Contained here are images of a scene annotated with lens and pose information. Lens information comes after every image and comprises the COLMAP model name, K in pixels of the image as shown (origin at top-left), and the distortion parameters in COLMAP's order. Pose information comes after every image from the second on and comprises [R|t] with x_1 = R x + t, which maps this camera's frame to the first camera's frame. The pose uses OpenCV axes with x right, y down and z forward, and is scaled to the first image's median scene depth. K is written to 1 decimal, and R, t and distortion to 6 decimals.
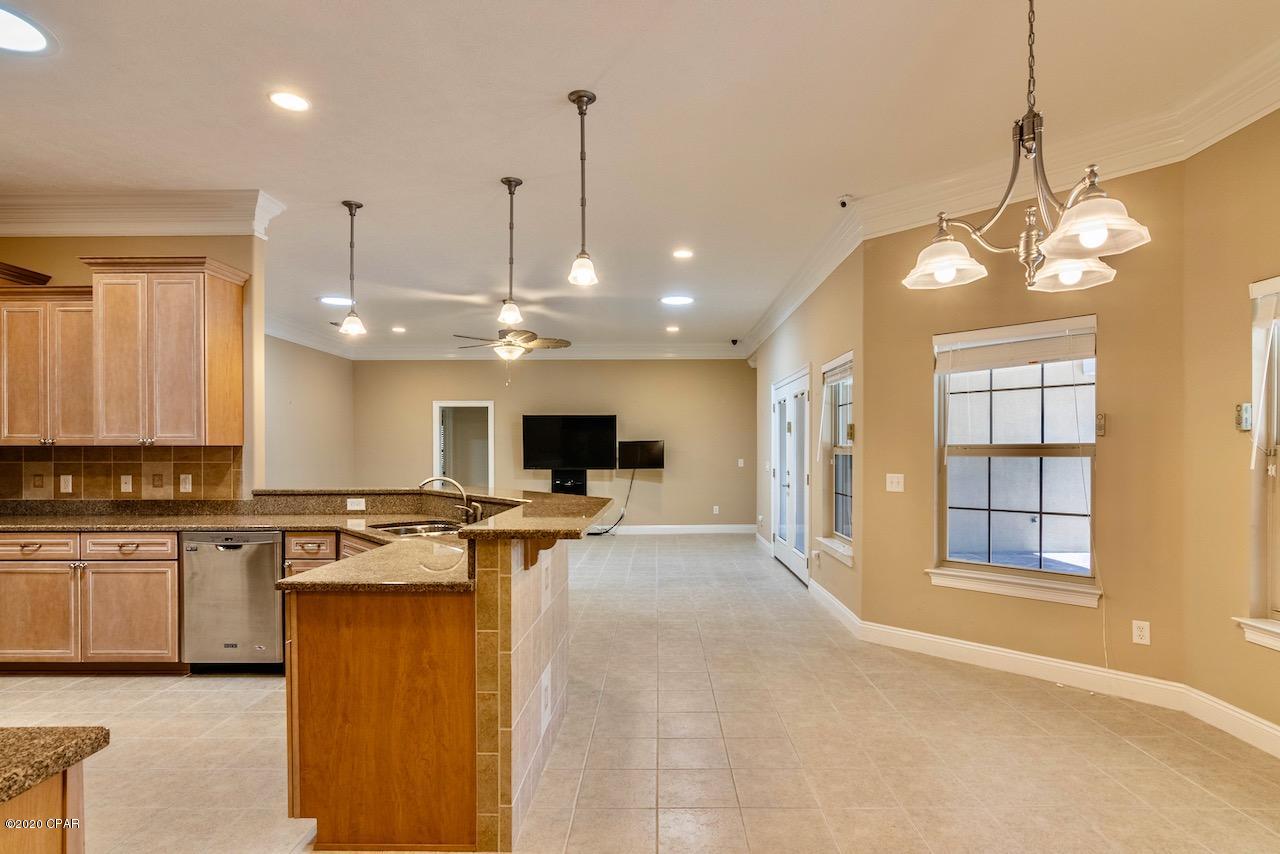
lens RADIAL K [[661.0, 0, 645.8], [0, 661.0, 452.8], [0, 0, 1]] dist [0.000713, 0.000491]
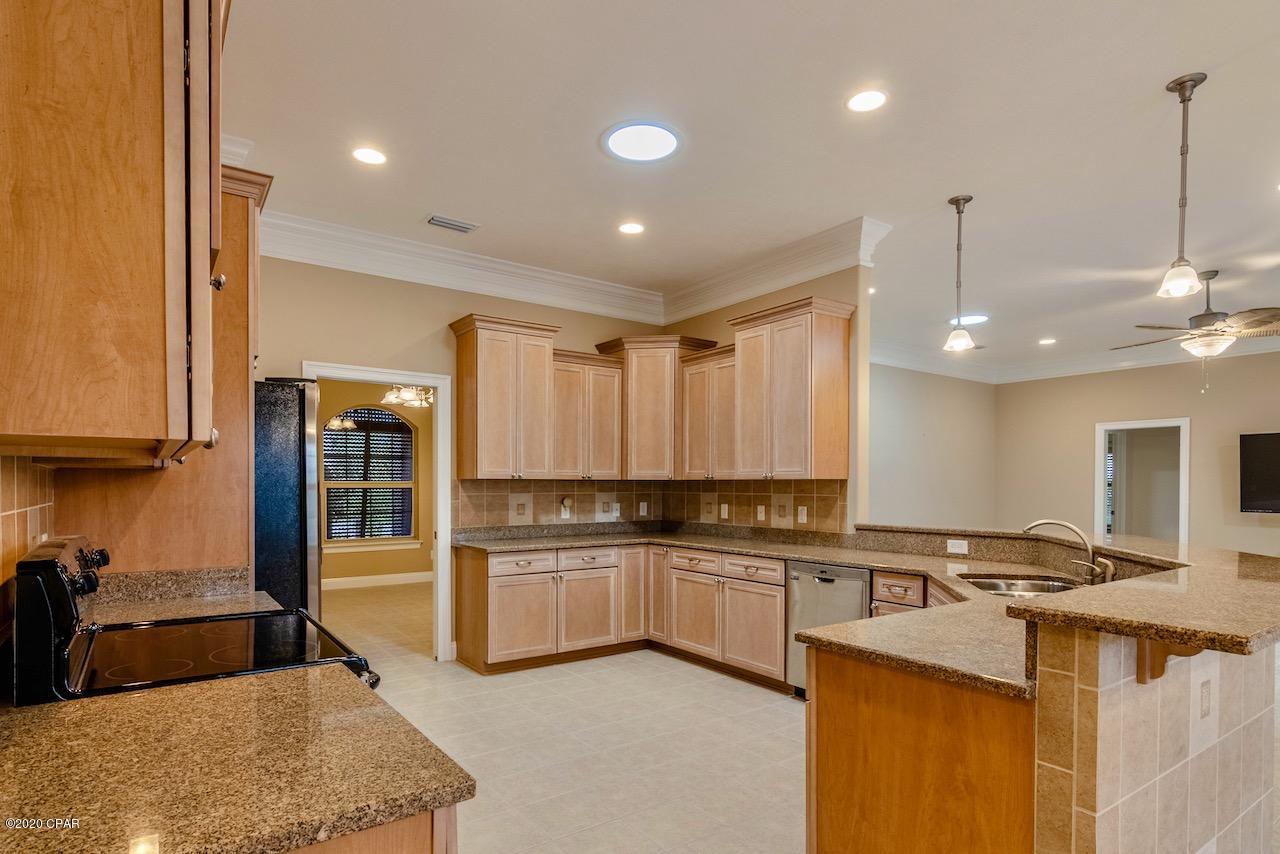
lens RADIAL K [[671.6, 0, 636.6], [0, 671.6, 494.9], [0, 0, 1]] dist [-0.002507, 0.000234]
pose [[0.592510, 0.015420, -0.805415, 0.021267], [-0.005482, 0.999871, 0.015110, -0.000869], [0.805544, -0.004538, 0.592518, 0.154629]]
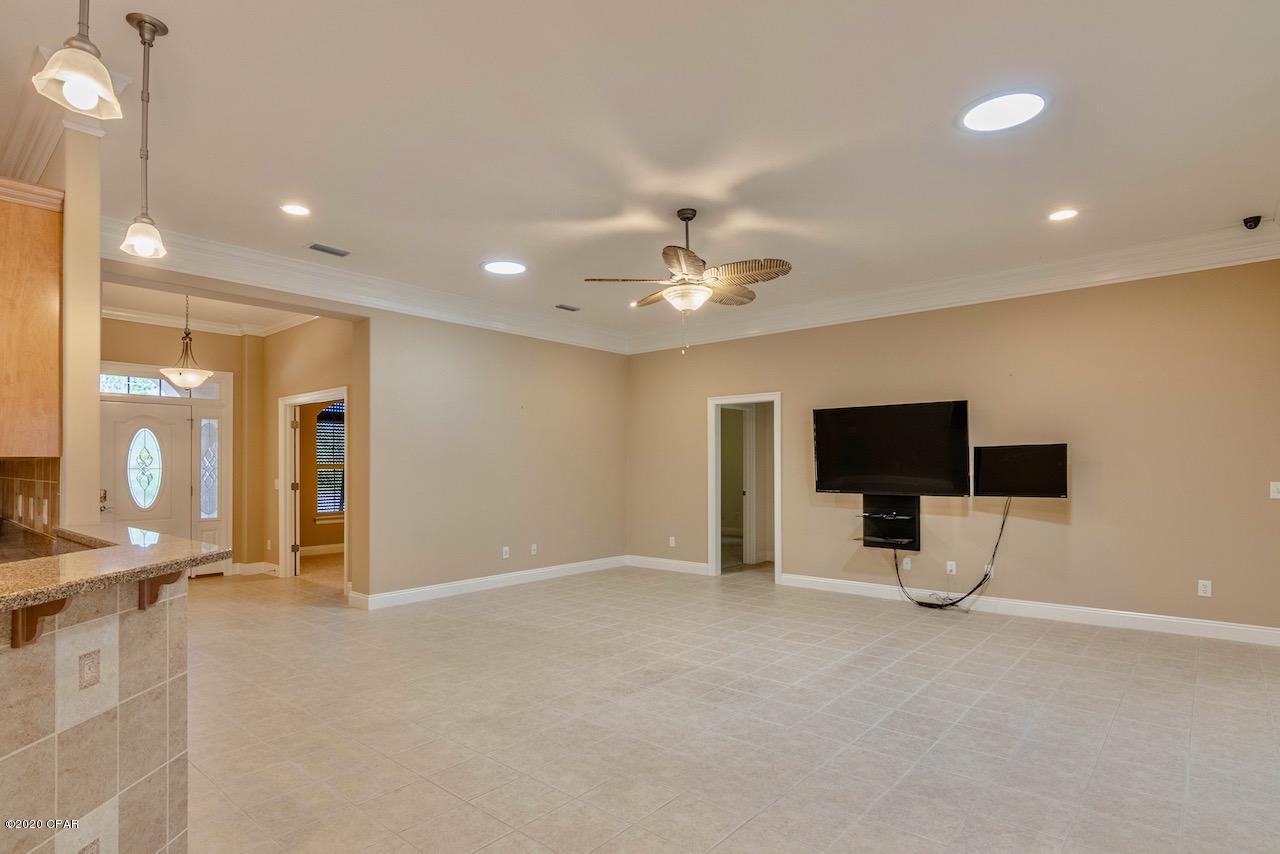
lens RADIAL K [[661.0, 0, 645.8], [0, 661.0, 452.8], [0, 0, 1]] dist [0.000713, 0.000491]
pose [[0.772802, -0.011073, -0.634551, 0.257101], [-0.000818, 0.999830, -0.018444, -0.005162], [0.634647, 0.014772, 0.772661, 0.972029]]
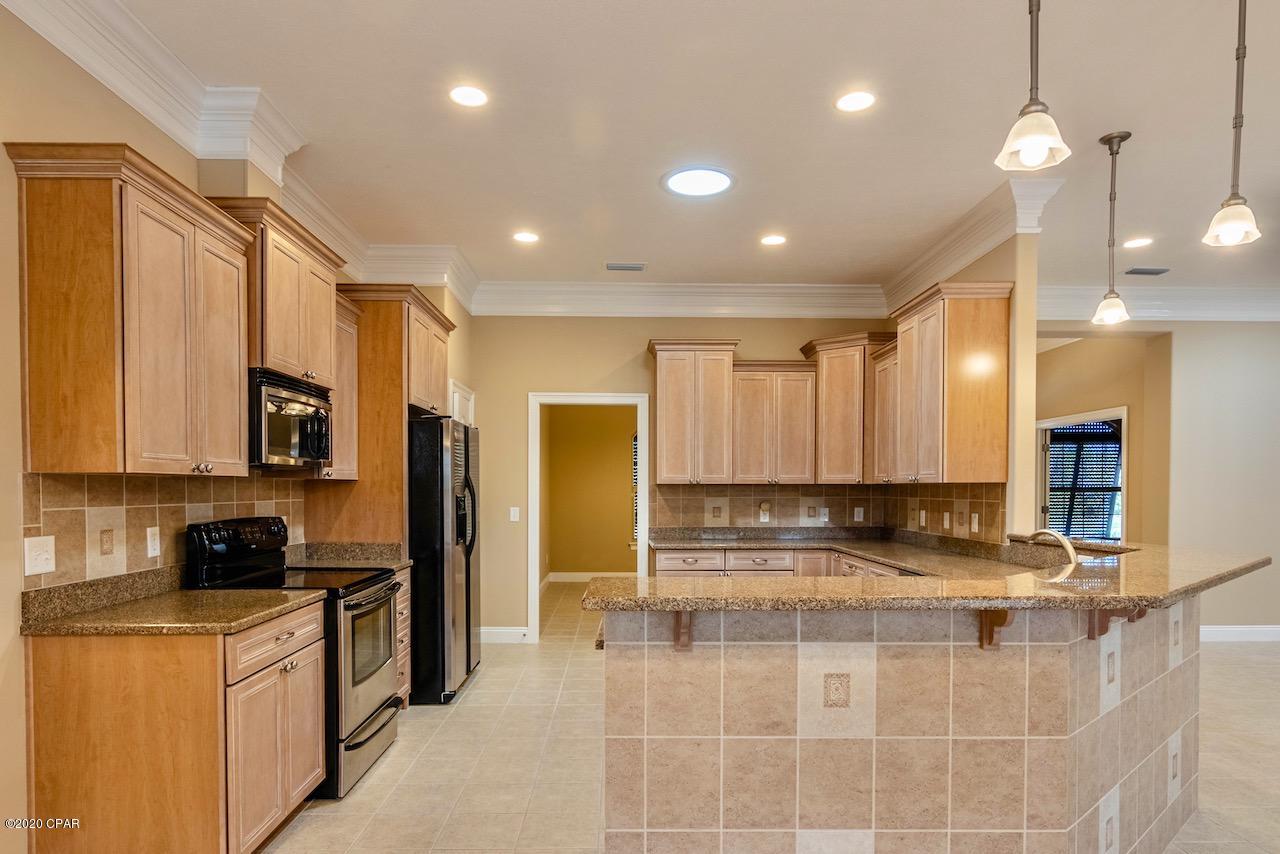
lens RADIAL K [[748.8, 0, 653.7], [0, 748.8, 494.8], [0, 0, 1]] dist [0.004311, 0.001223]
pose [[0.046911, 0.010349, -0.998845, 0.381531], [-0.003957, 0.999940, 0.010174, -0.003019], [0.998891, 0.003475, 0.046949, 0.539490]]
